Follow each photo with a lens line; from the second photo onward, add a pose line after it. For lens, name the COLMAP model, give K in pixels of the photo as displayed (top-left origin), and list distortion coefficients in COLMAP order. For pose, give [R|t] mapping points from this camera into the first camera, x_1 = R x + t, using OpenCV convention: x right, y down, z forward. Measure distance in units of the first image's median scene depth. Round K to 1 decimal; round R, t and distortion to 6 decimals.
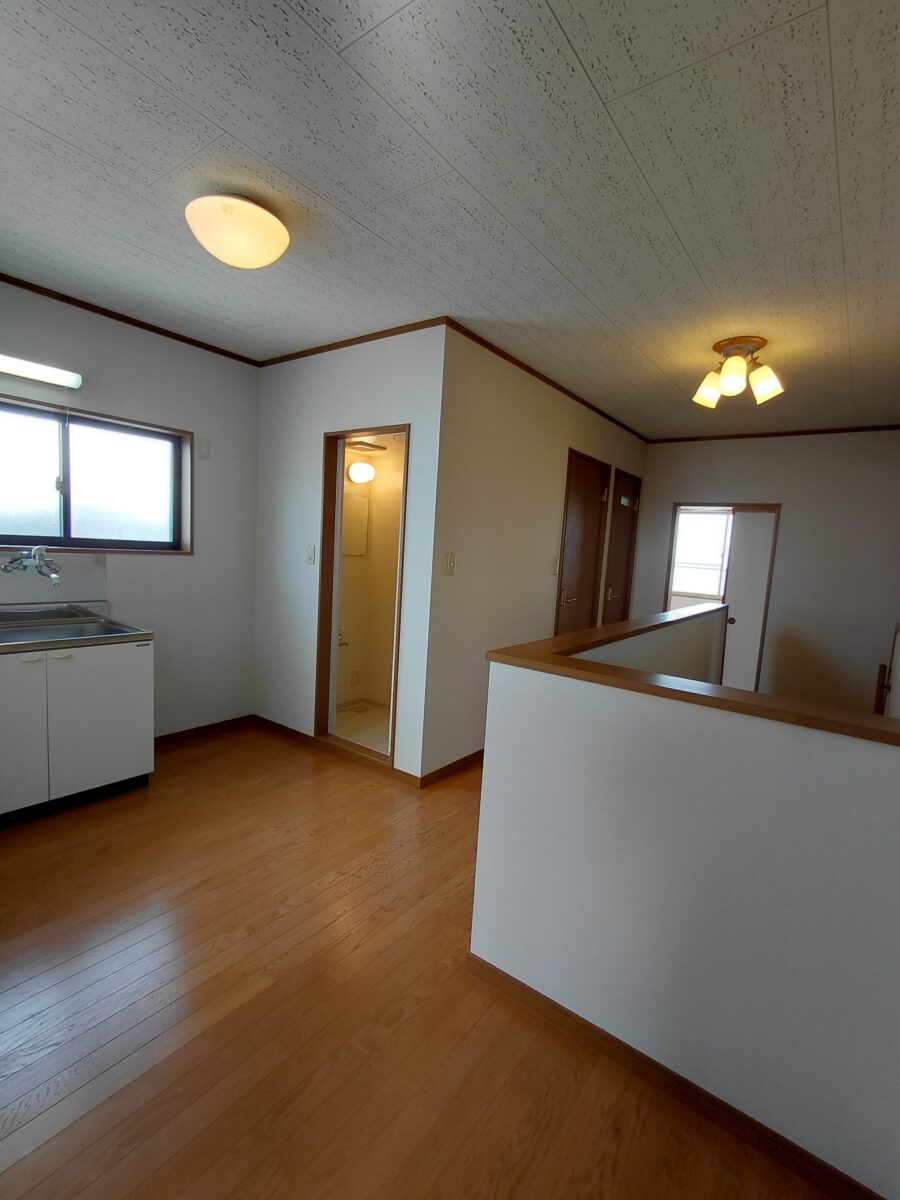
lens RADIAL K [[560.2, 0, 446.1], [0, 560.2, 609.6], [0, 0, 1]] dist [-0.002023, -0.000129]
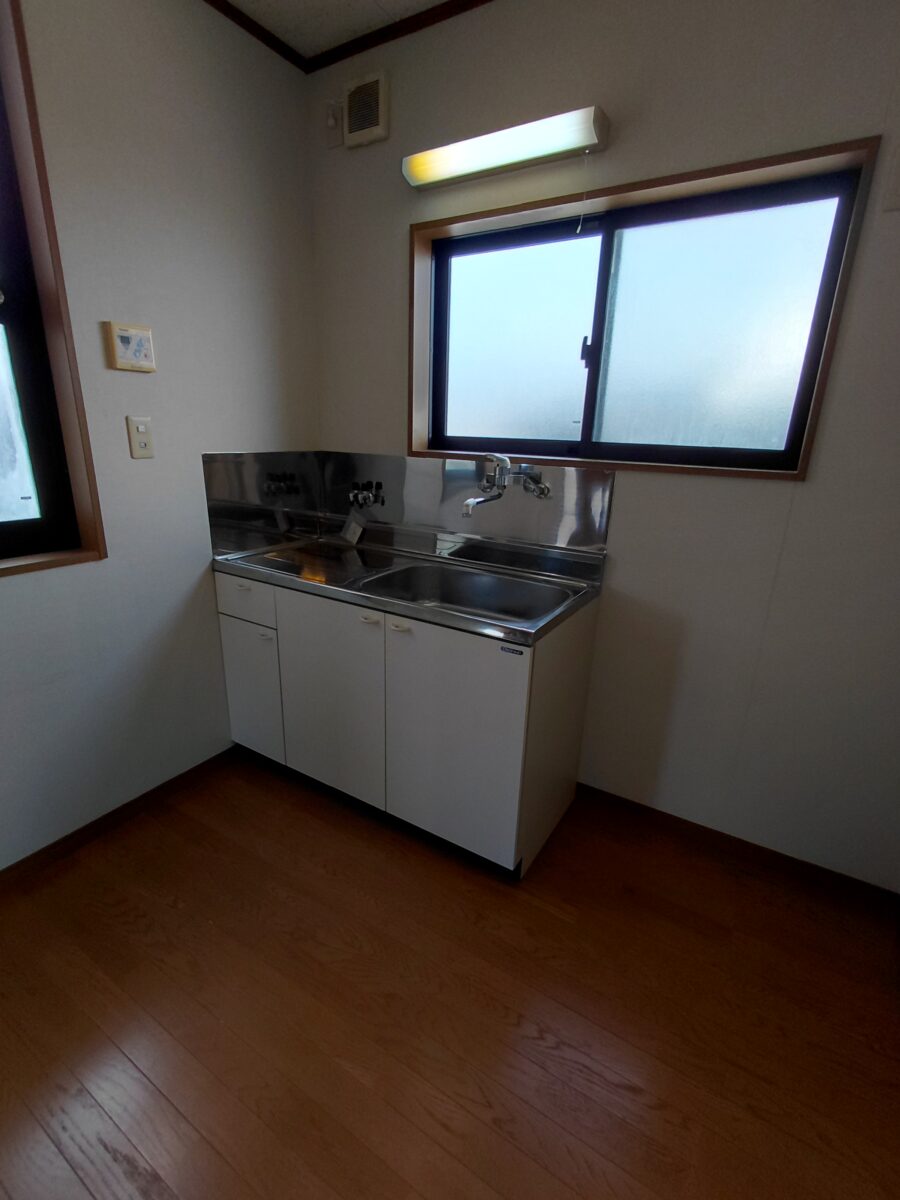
lens RADIAL K [[560.2, 0, 446.1], [0, 560.2, 609.6], [0, 0, 1]] dist [-0.002023, -0.000129]
pose [[0.074803, 0.258954, -0.962989, -0.053041], [-0.131806, 0.959789, 0.247855, -0.085923], [0.988449, 0.108387, 0.105926, 0.814075]]
